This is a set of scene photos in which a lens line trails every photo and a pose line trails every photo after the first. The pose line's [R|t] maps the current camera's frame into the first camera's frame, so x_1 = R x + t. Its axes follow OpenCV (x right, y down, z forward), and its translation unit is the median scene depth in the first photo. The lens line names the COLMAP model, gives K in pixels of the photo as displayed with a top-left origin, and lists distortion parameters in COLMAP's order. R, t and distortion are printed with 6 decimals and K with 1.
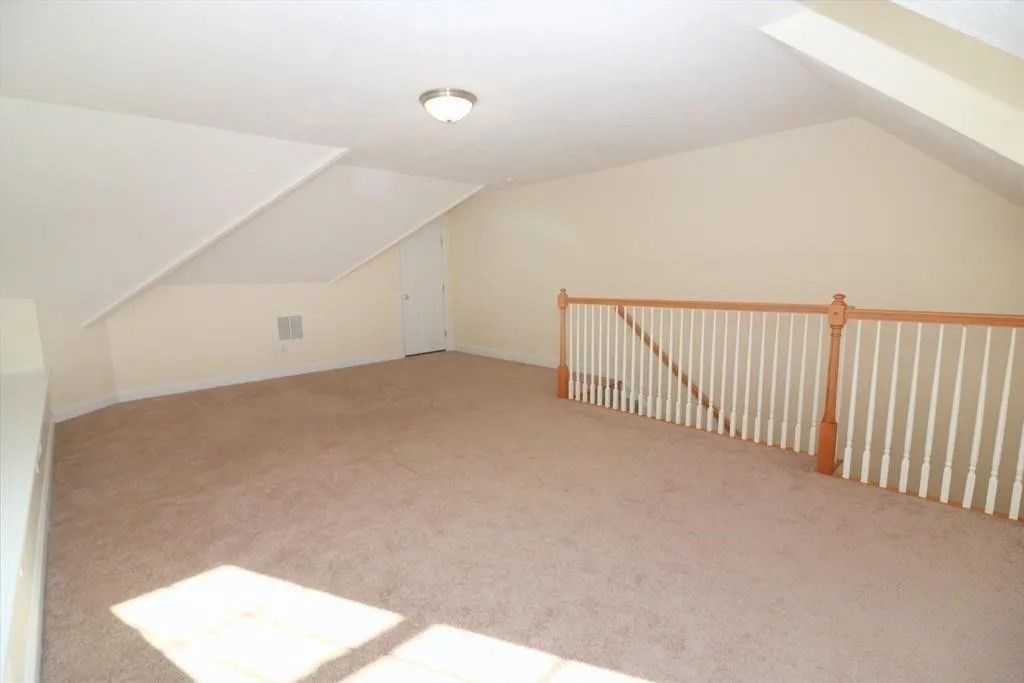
lens RADIAL K [[473.4, 0, 513.7], [0, 473.4, 343.5], [0, 0, 1]] dist [0.002760, -0.014501]
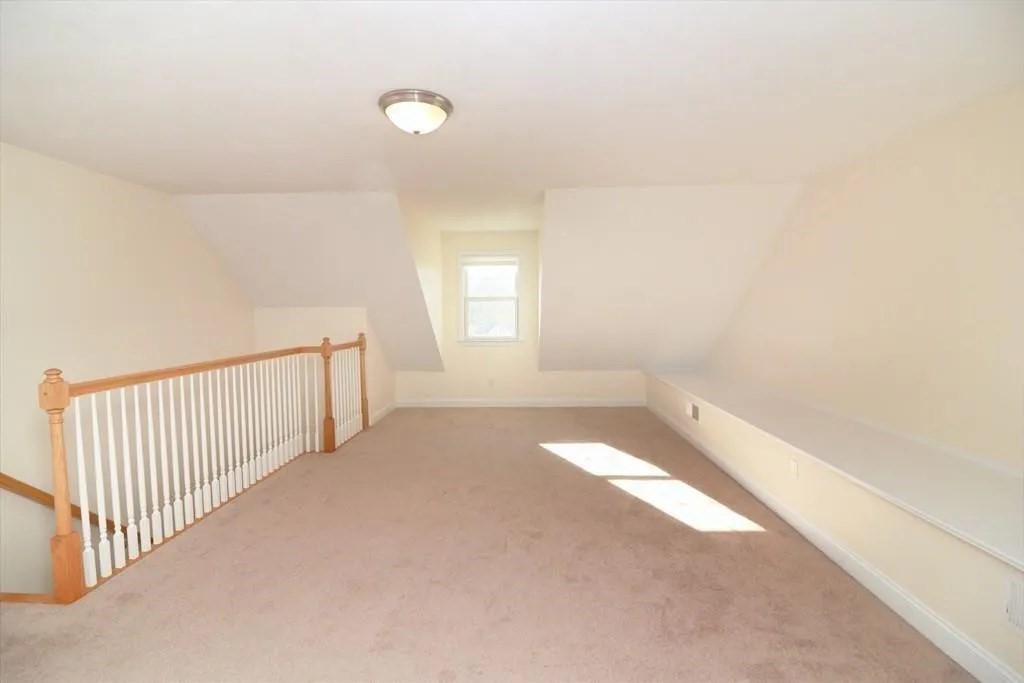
lens RADIAL K [[473.4, 0, 513.7], [0, 473.4, 343.5], [0, 0, 1]] dist [0.002760, -0.014501]
pose [[-0.695679, 0.022827, 0.717990, -0.558329], [0.187622, 0.970575, 0.150935, -0.125912], [-0.693418, 0.239713, -0.679492, 1.006696]]
